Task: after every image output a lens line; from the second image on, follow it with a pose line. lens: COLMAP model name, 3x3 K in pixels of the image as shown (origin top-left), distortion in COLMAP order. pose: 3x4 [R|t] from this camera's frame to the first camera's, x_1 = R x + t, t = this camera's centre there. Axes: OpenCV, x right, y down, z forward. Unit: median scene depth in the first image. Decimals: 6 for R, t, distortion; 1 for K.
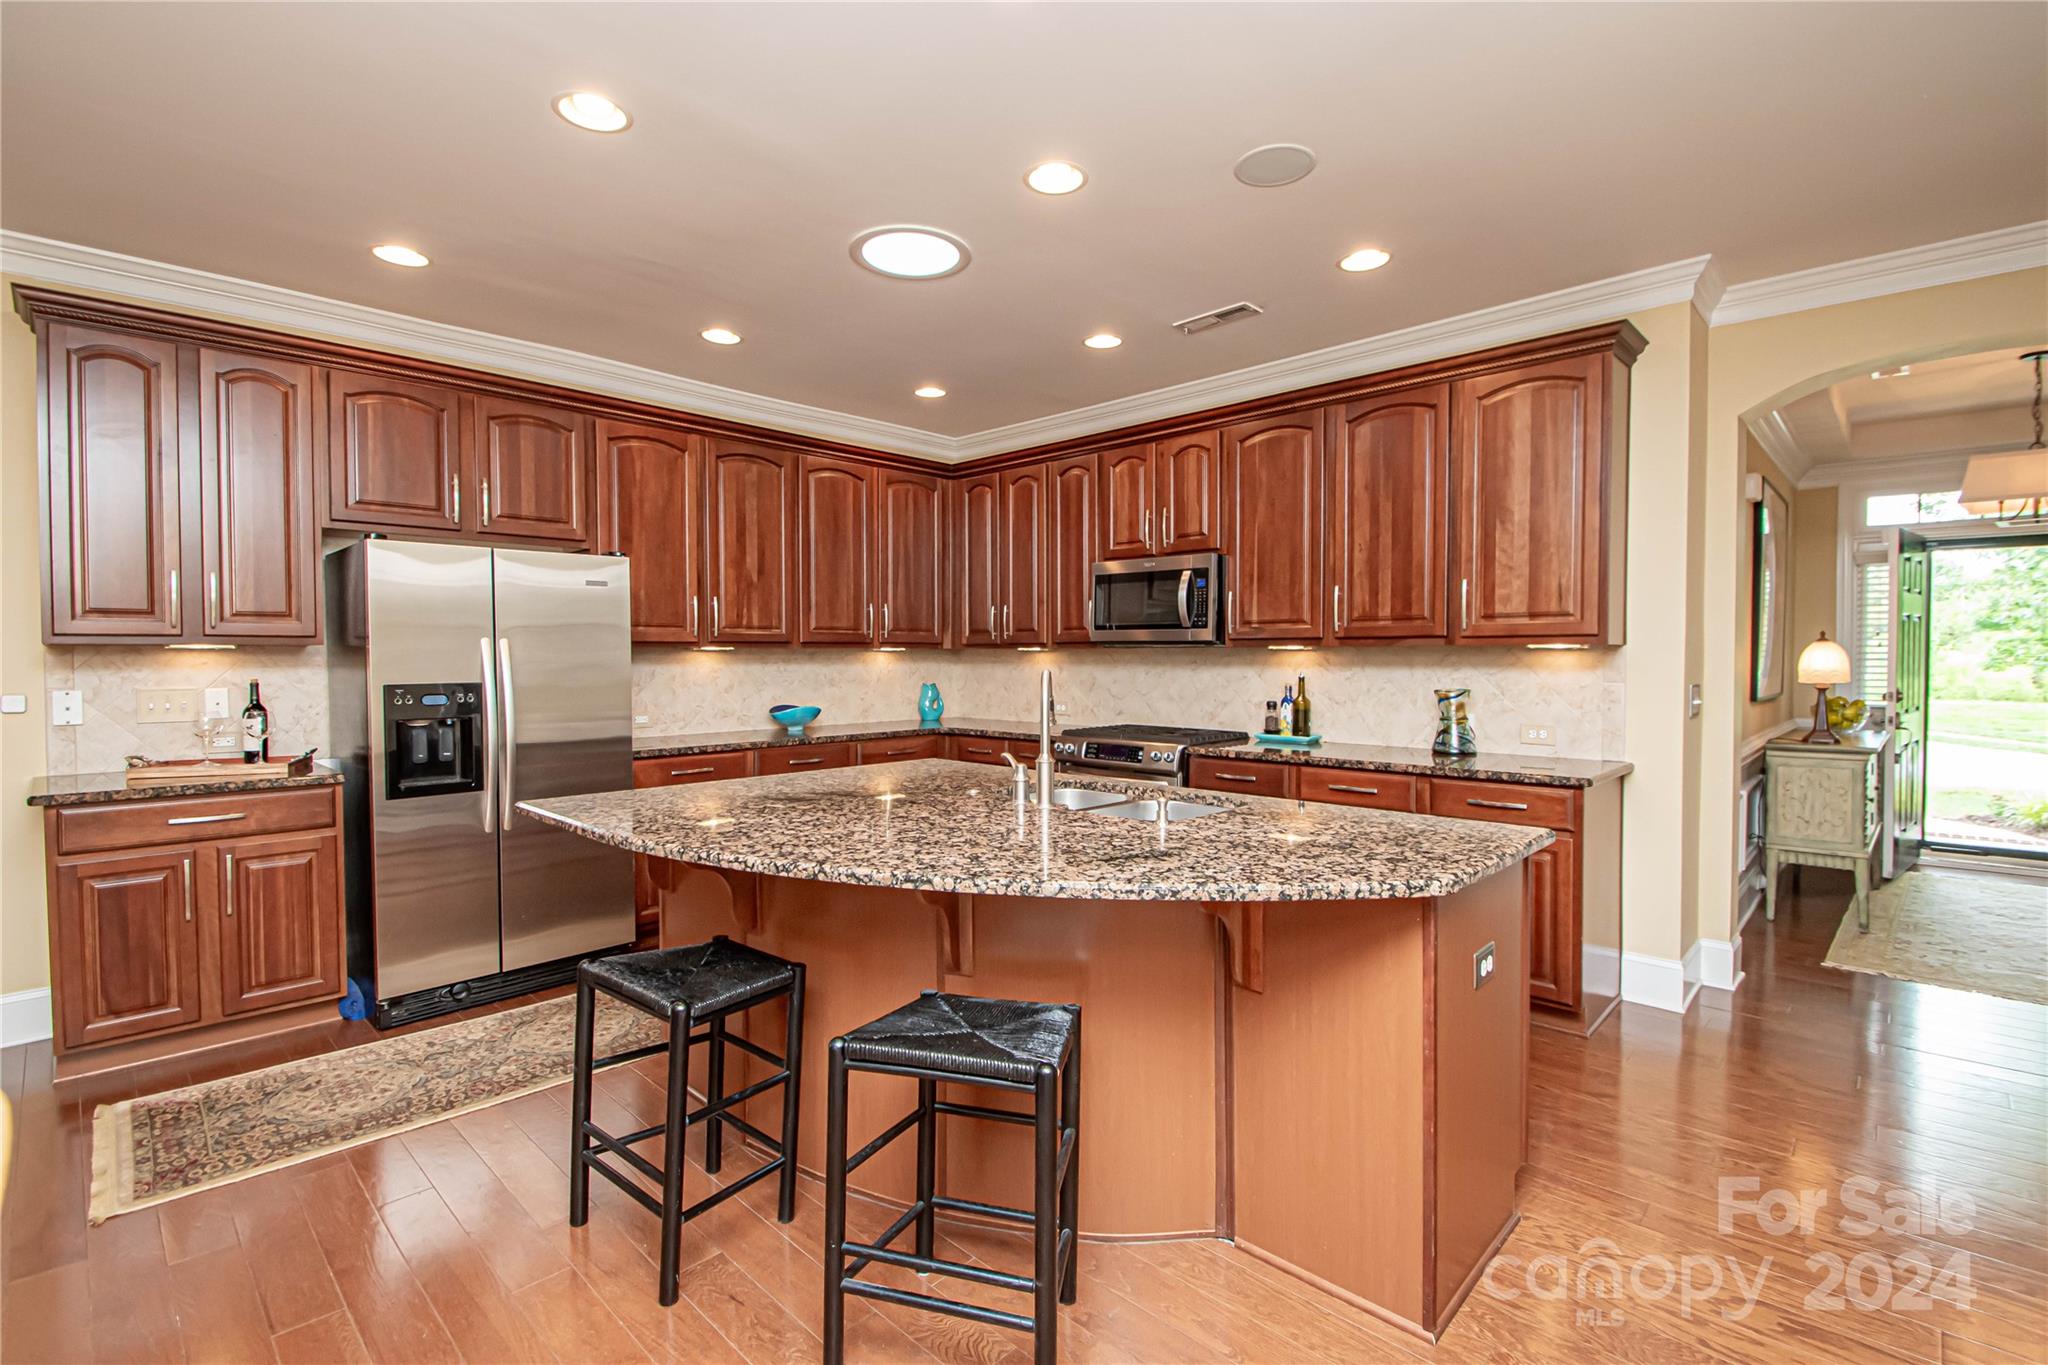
lens RADIAL K [[939.4, 0, 1016.2], [0, 939.4, 682.4], [0, 0, 1]] dist [-0.013012, -0.000648]
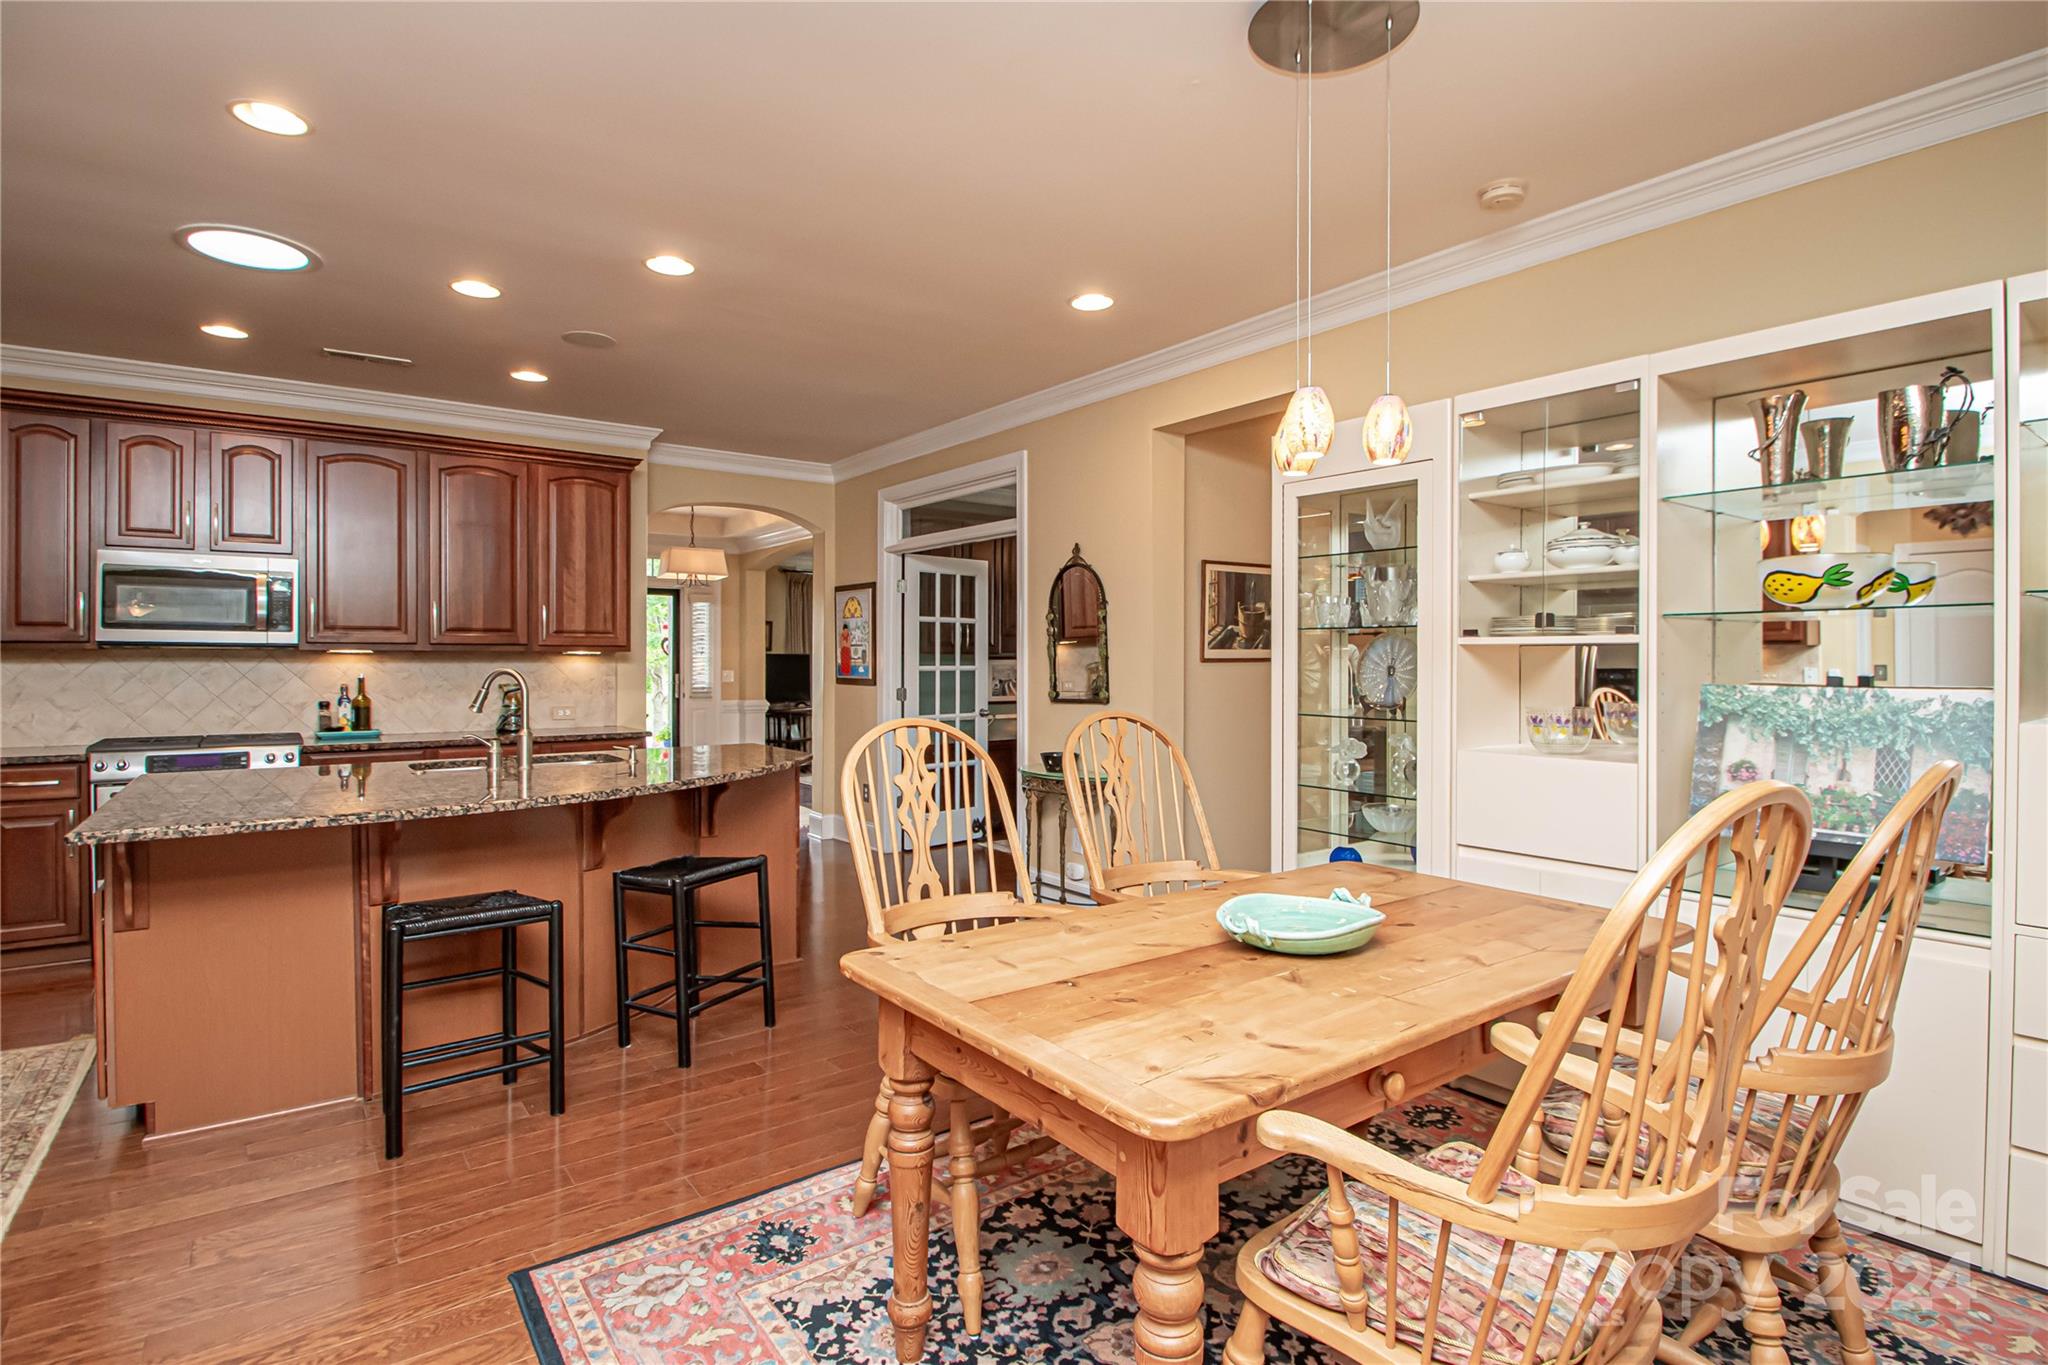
lens RADIAL K [[1000.7, 0, 1029.6], [0, 1000.7, 664.9], [0, 0, 1]] dist [0.001092, -0.003068]
pose [[0.167061, -0.003168, 0.985942, -0.768659], [0.029332, 0.999568, -0.001758, 0.004262], [-0.985510, 0.029213, 0.167081, 0.017721]]
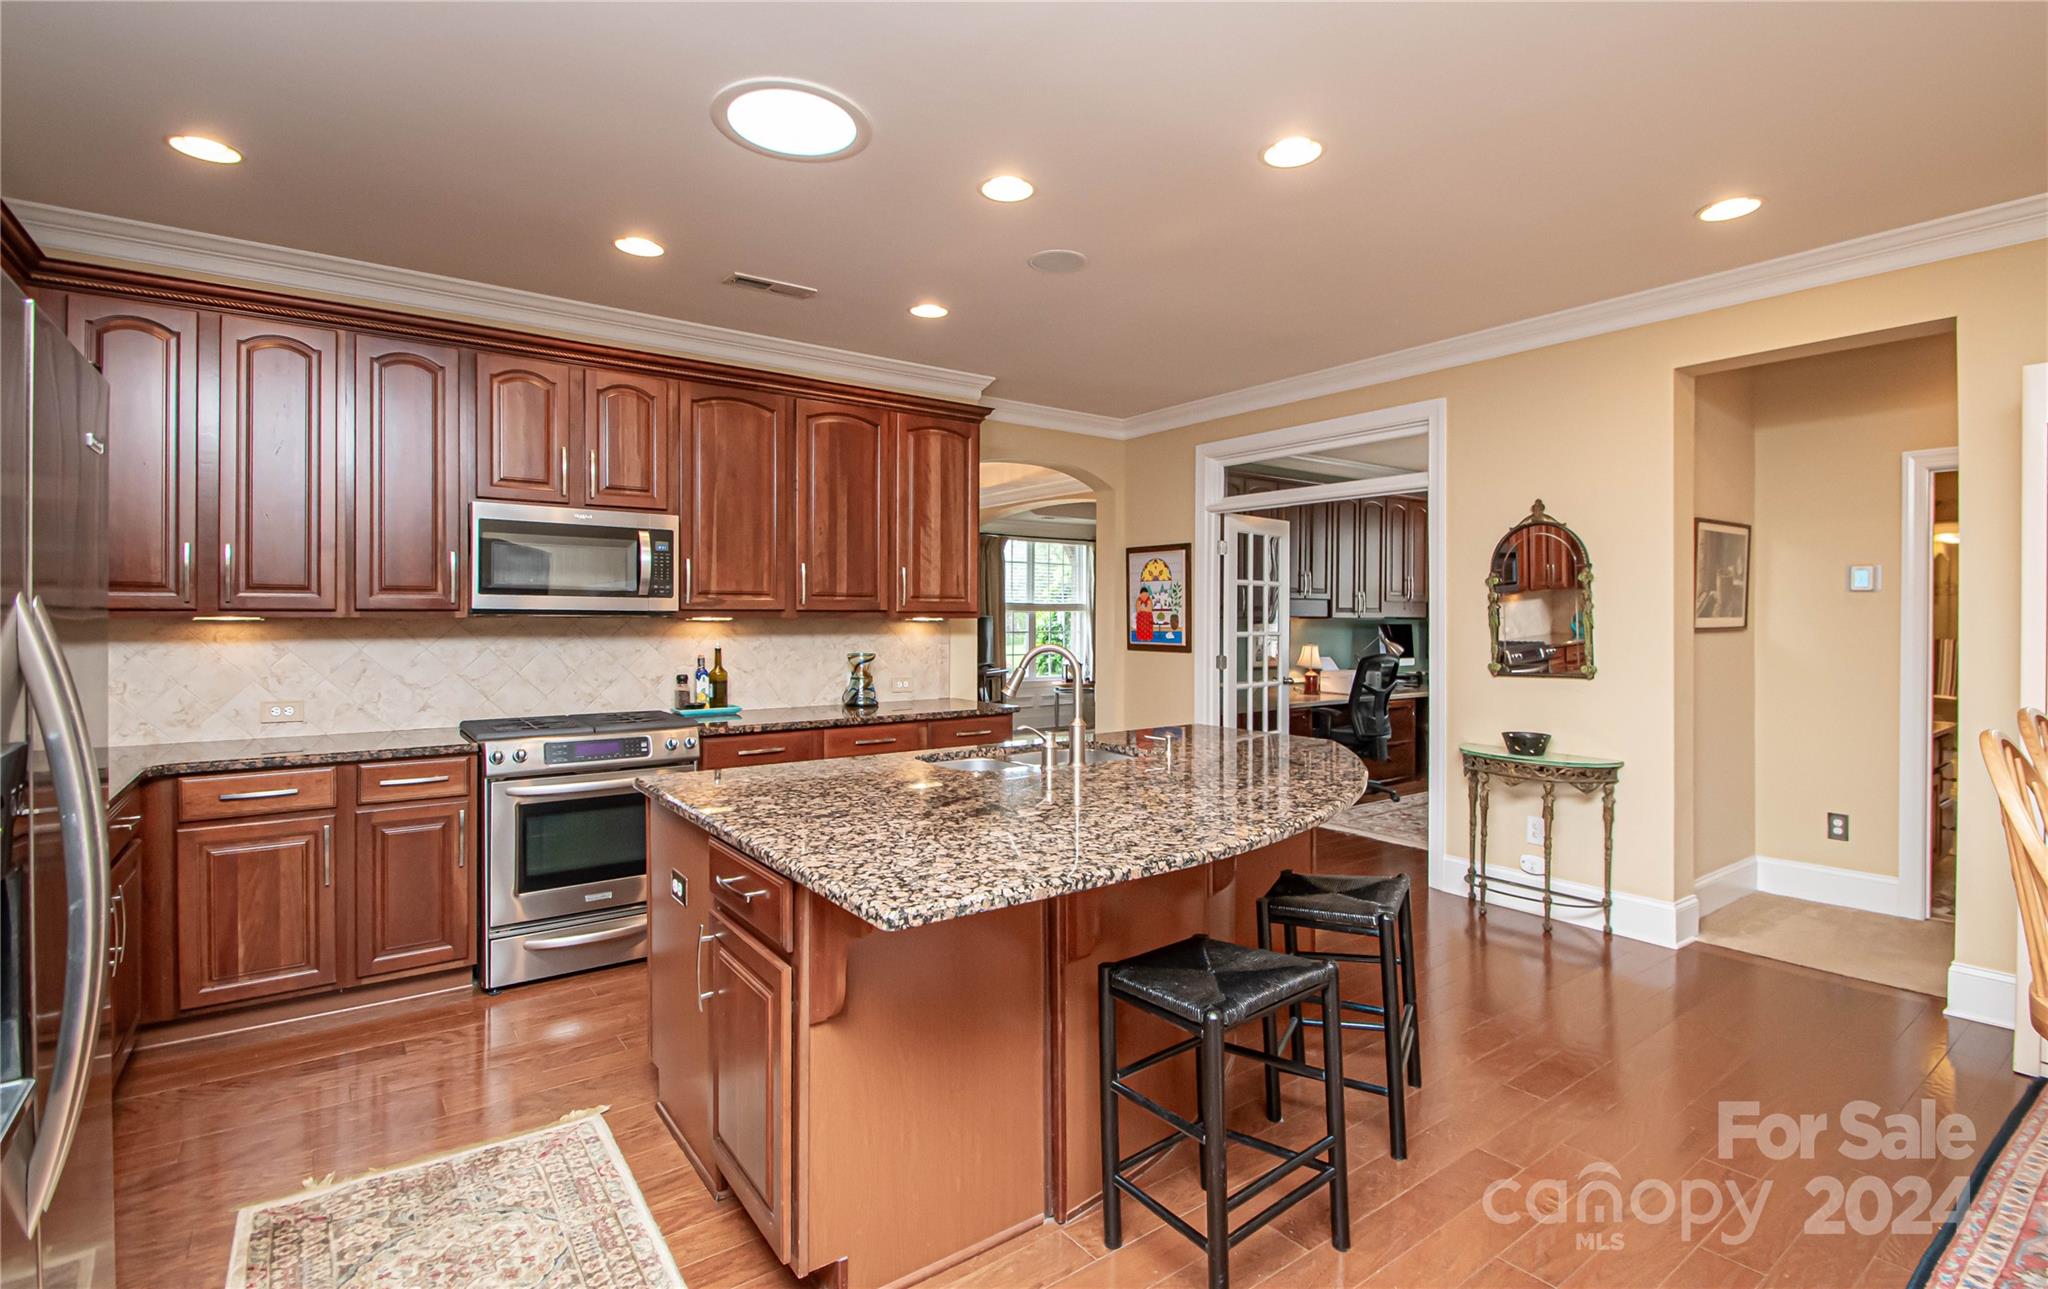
lens RADIAL K [[918.6, 0, 1050.5], [0, 918.6, 617.1], [0, 0, 1]] dist [0.004885, 0.000227]
pose [[0.146169, 0.002458, 0.989257, -0.636748], [0.029444, 0.999543, -0.006834, -0.022948], [-0.988821, 0.030126, 0.146030, 0.529339]]
